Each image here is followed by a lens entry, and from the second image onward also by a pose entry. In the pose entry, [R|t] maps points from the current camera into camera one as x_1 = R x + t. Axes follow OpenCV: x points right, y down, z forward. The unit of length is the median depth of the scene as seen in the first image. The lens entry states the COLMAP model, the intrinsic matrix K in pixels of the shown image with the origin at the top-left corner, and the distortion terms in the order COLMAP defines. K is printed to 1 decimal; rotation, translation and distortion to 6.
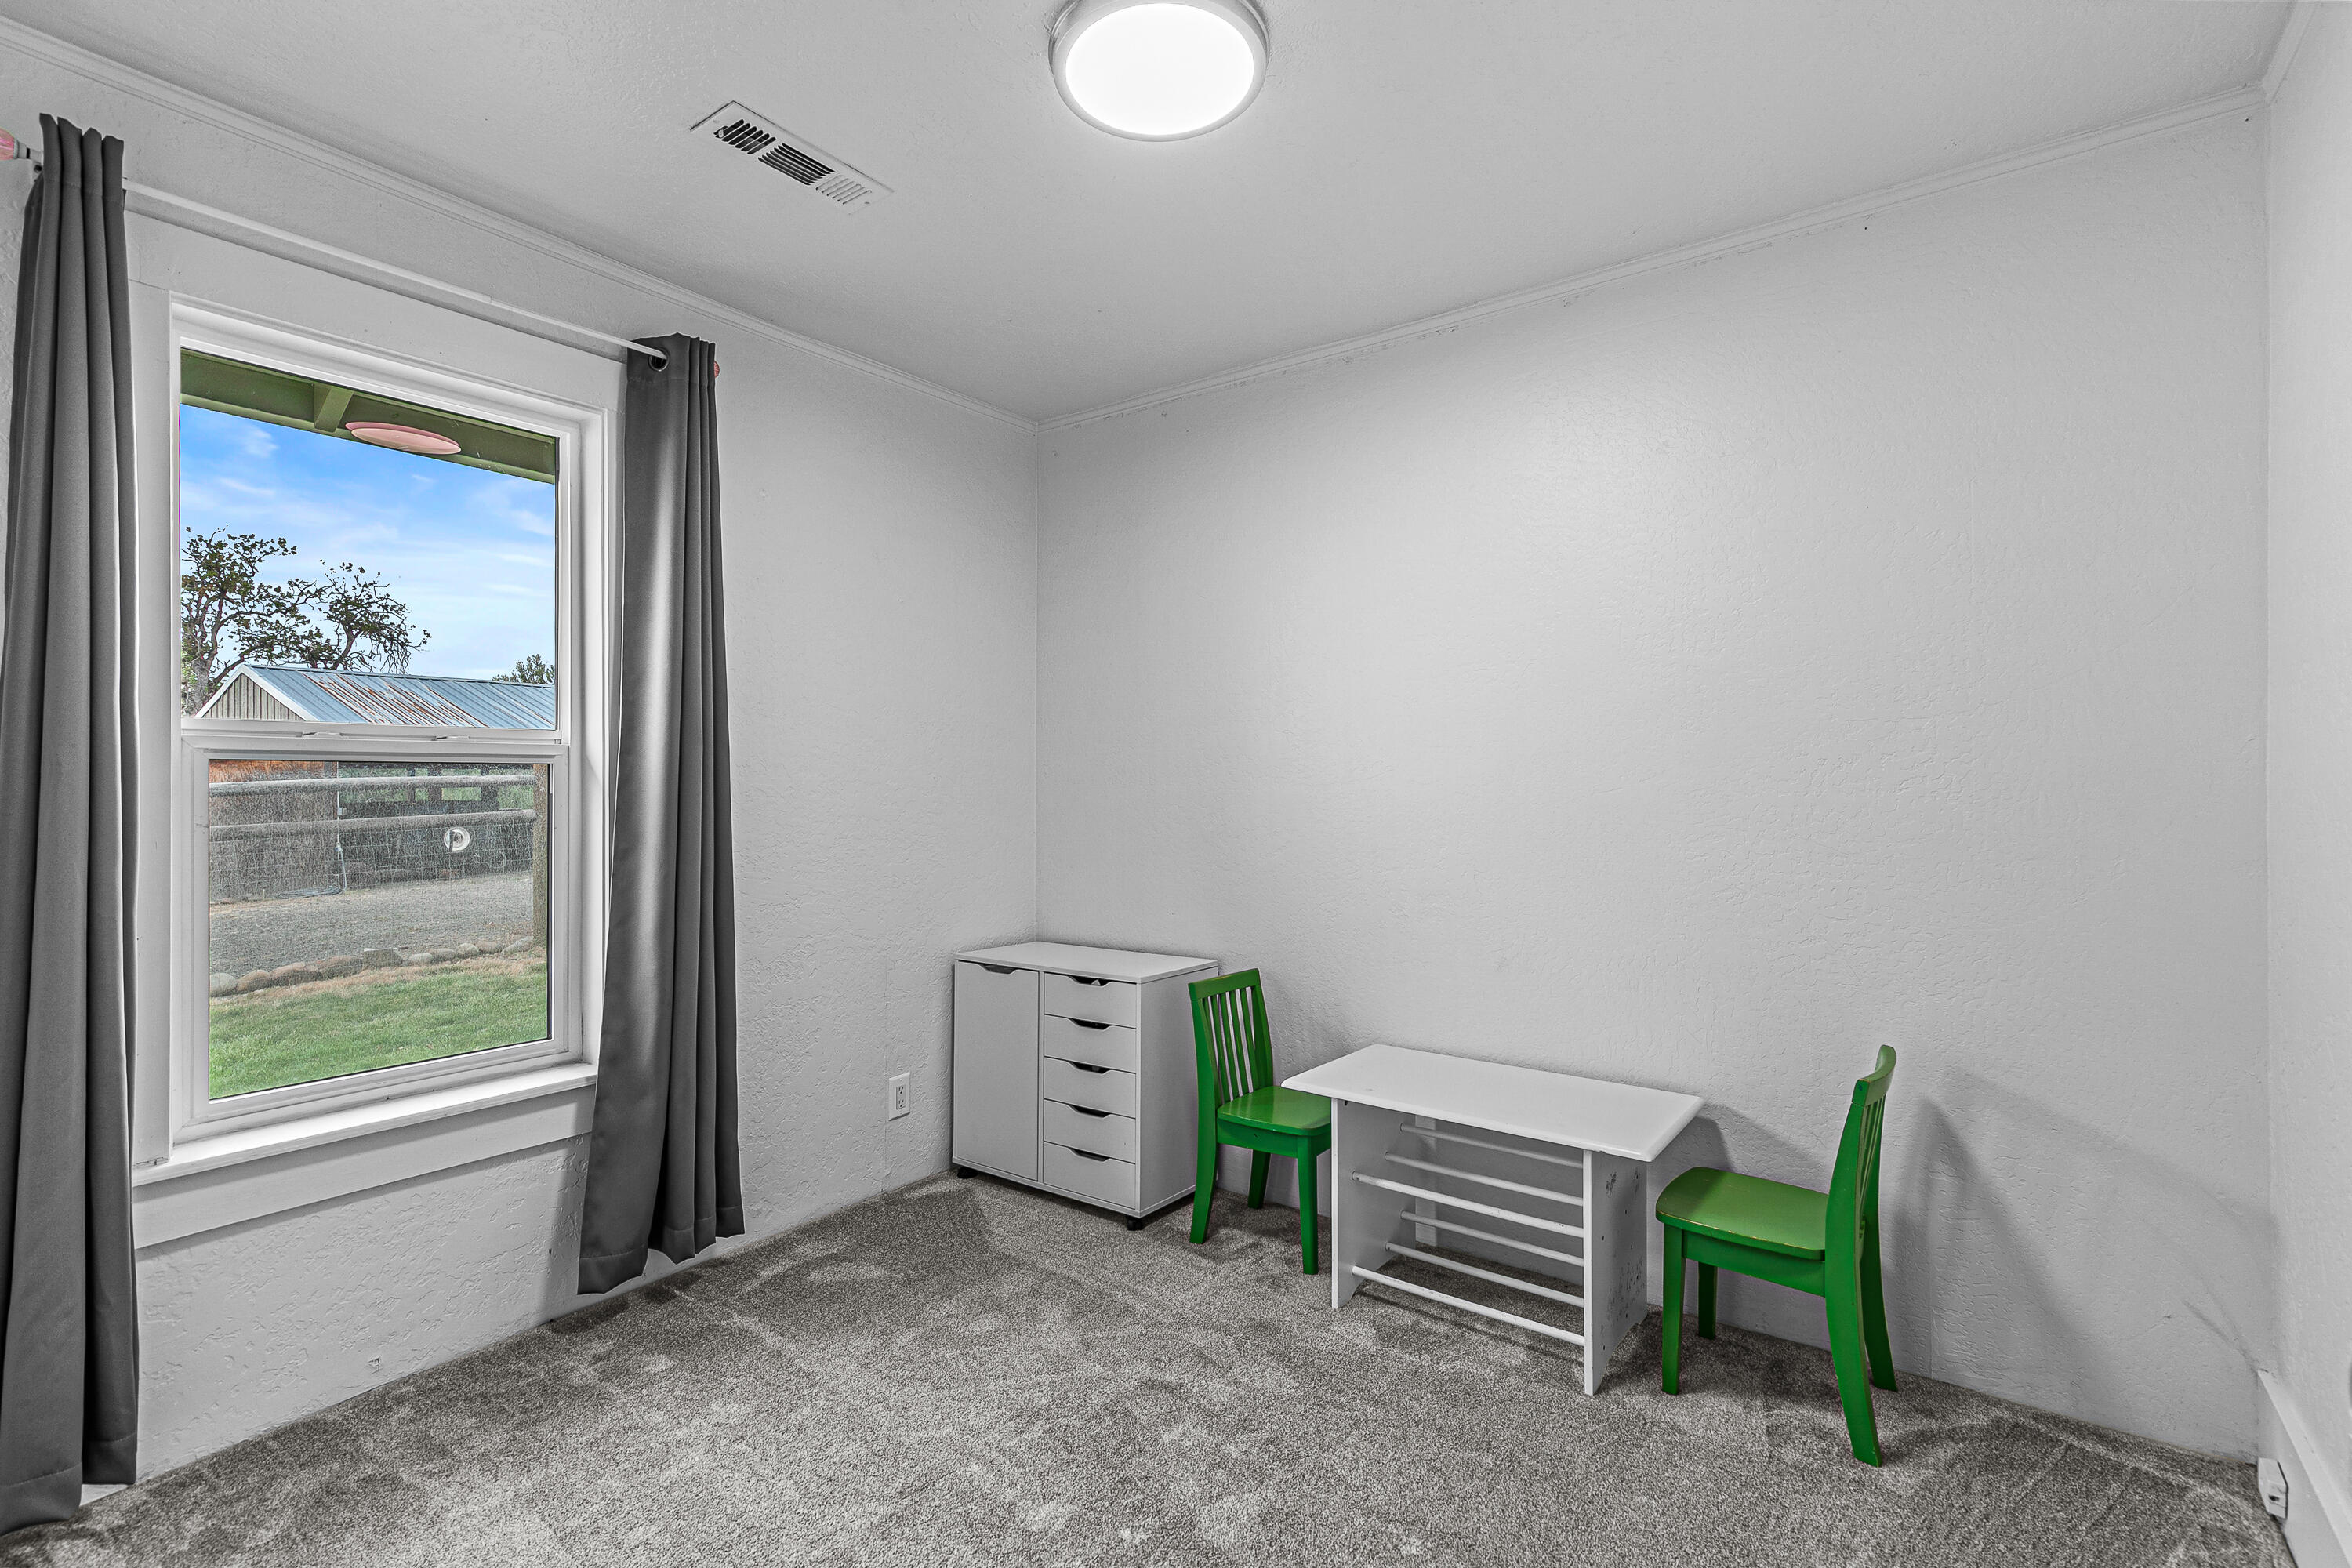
lens RADIAL K [[1092.2, 0, 1199.5], [0, 1092.2, 796.9], [0, 0, 1]] dist [0.015069, -0.000722]
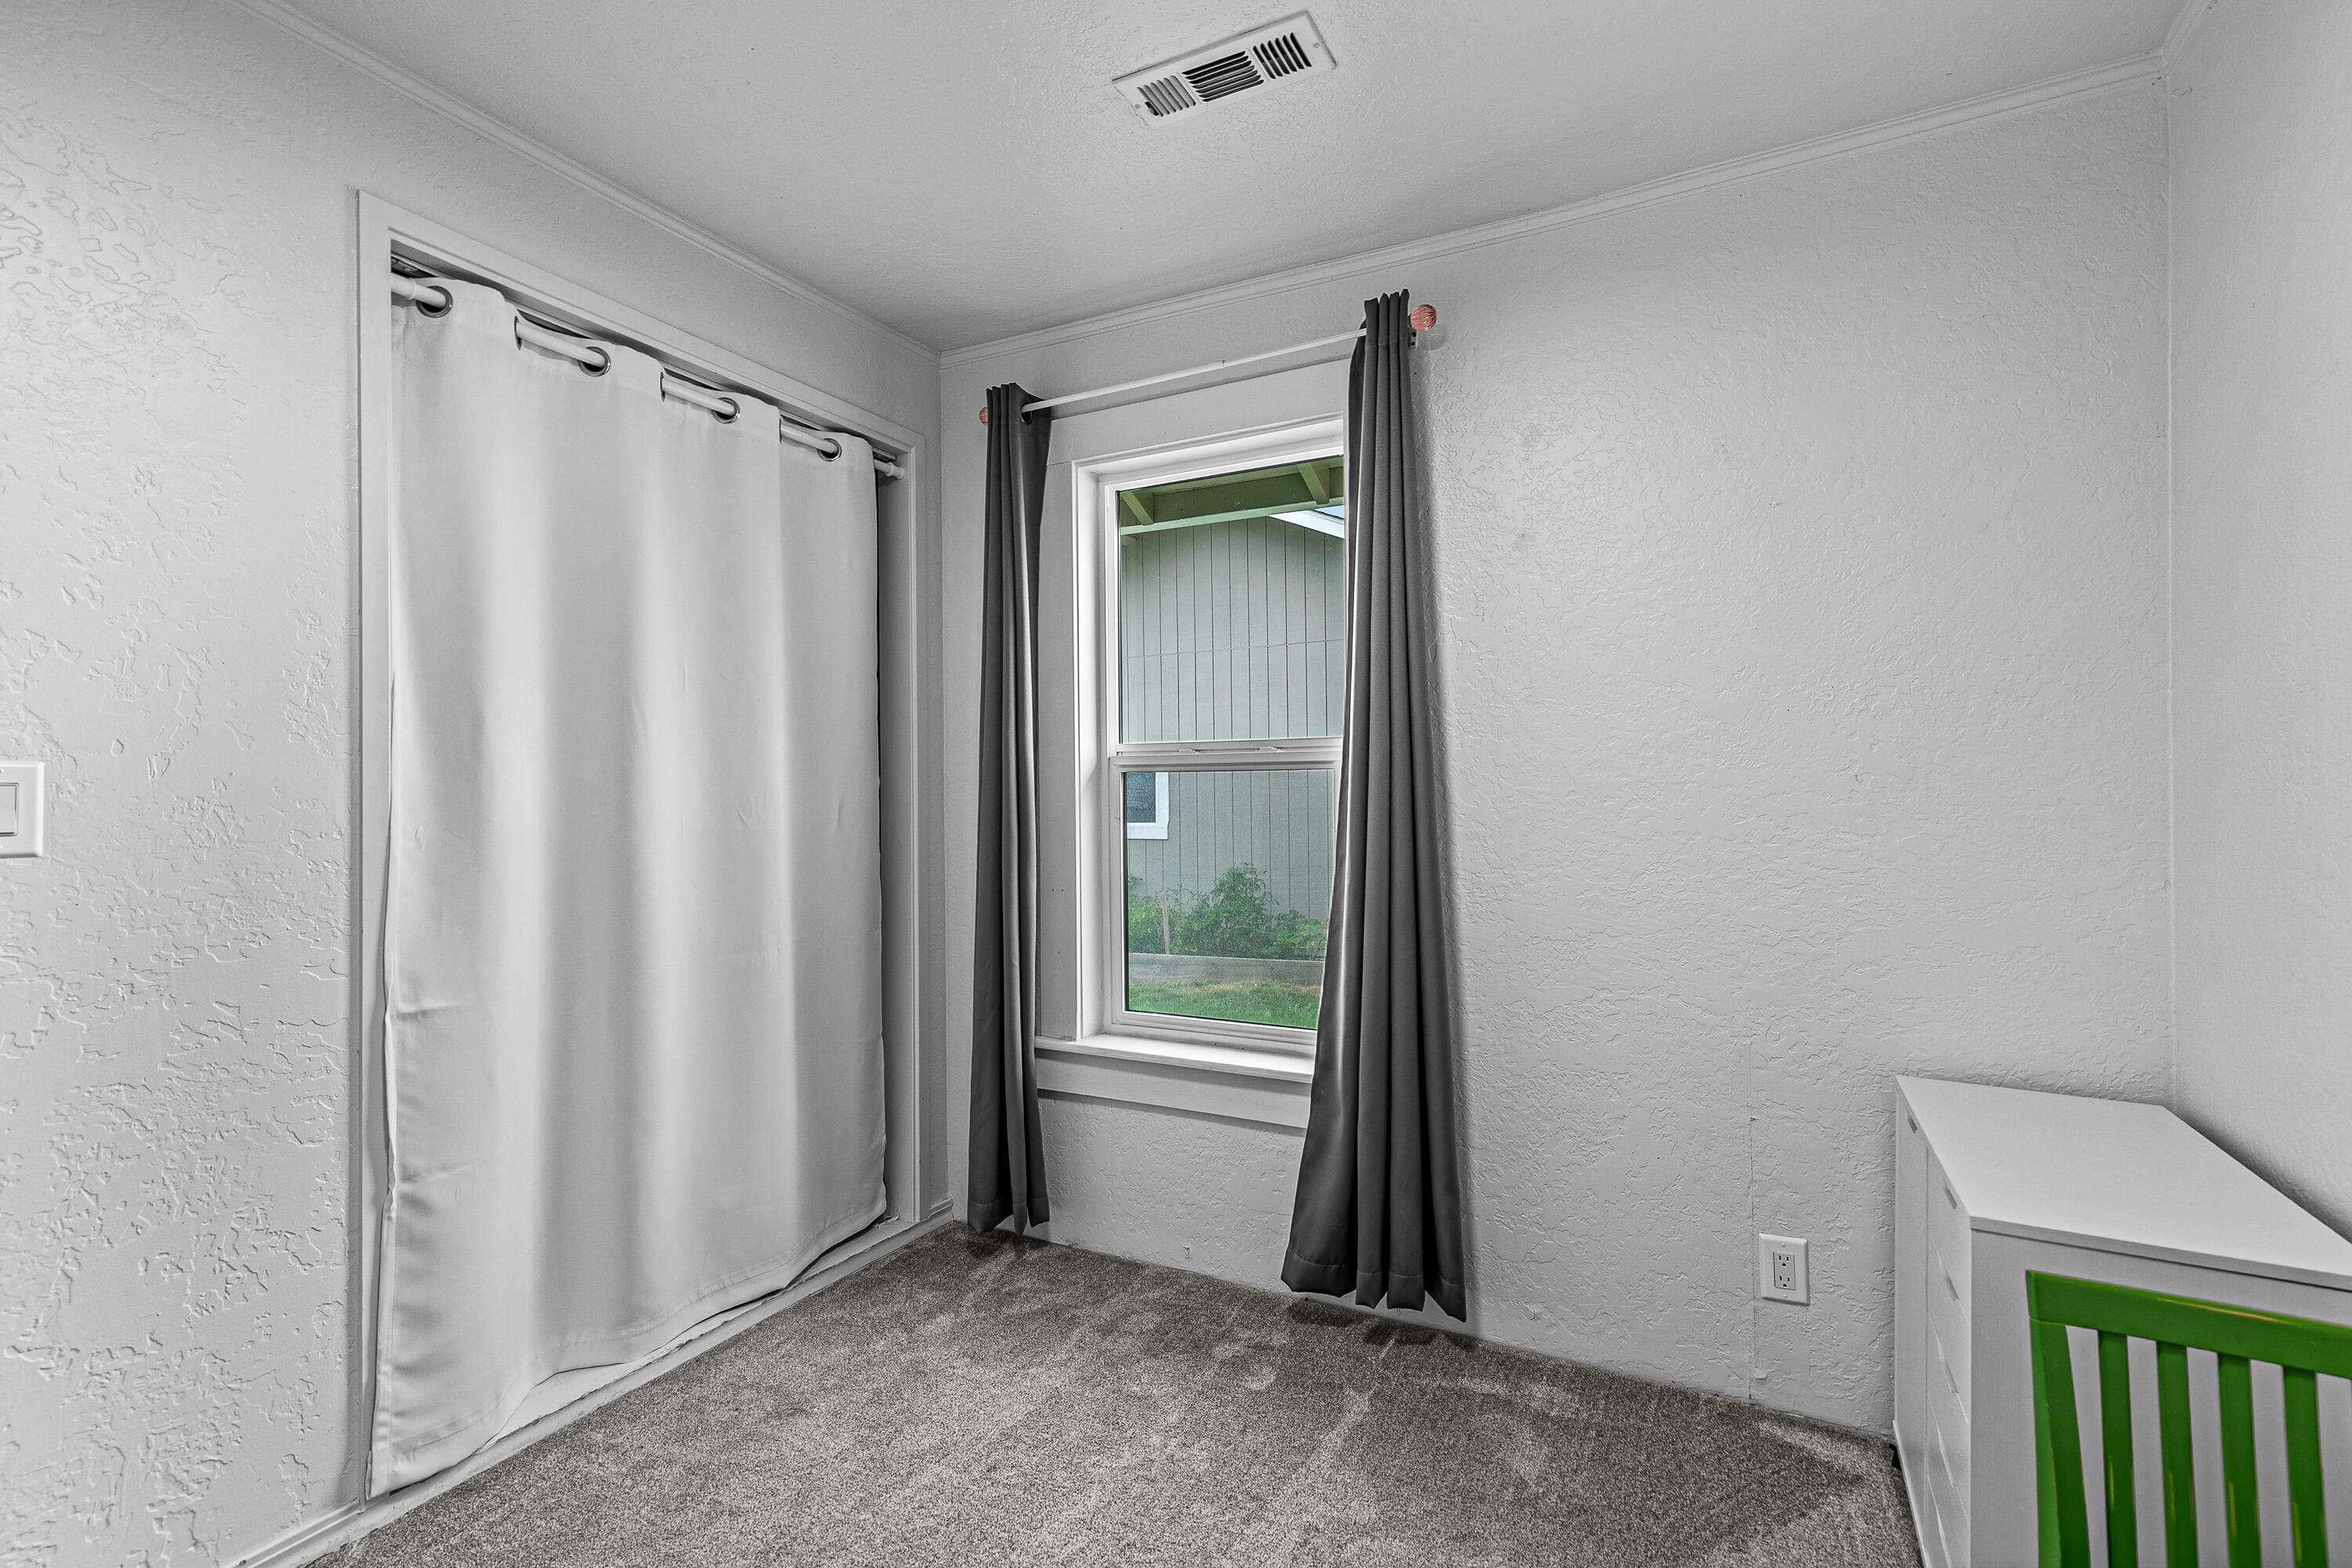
lens RADIAL K [[1092.2, 0, 1199.5], [0, 1092.2, 796.9], [0, 0, 1]] dist [0.015069, -0.000722]
pose [[0.126893, 0.002806, -0.991912, 0.435298], [-0.009488, 0.999954, 0.001615, -0.004507], [0.991871, 0.009206, 0.126914, 0.765543]]
